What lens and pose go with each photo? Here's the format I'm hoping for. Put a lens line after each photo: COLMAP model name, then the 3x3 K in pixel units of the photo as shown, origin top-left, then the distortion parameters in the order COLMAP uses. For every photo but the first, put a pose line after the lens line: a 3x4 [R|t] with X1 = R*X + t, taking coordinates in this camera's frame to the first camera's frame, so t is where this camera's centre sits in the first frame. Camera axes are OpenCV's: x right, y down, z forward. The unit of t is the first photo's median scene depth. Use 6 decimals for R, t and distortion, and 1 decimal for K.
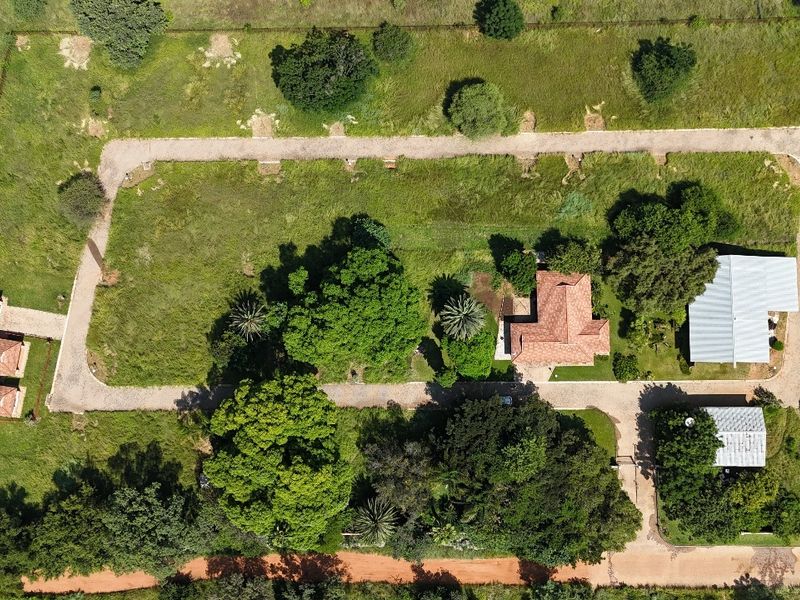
lens RADIAL K [[763.2, 0, 400.0], [0, 763.2, 300.0], [0, 0, 1]] dist [0.069444, -0.113202]
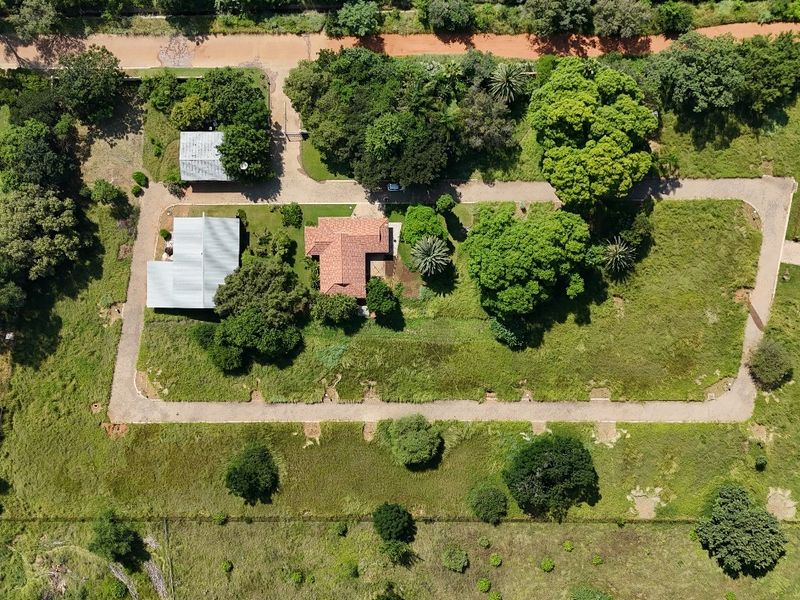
lens RADIAL K [[763.2, 0, 400.0], [0, 763.2, 300.0], [0, 0, 1]] dist [0.069444, -0.113202]
pose [[-0.998783, -0.003945, 0.049172, 0.069953], [0.008009, -0.996540, 0.082729, -0.137530], [0.048675, 0.083022, 0.995358, -0.149024]]
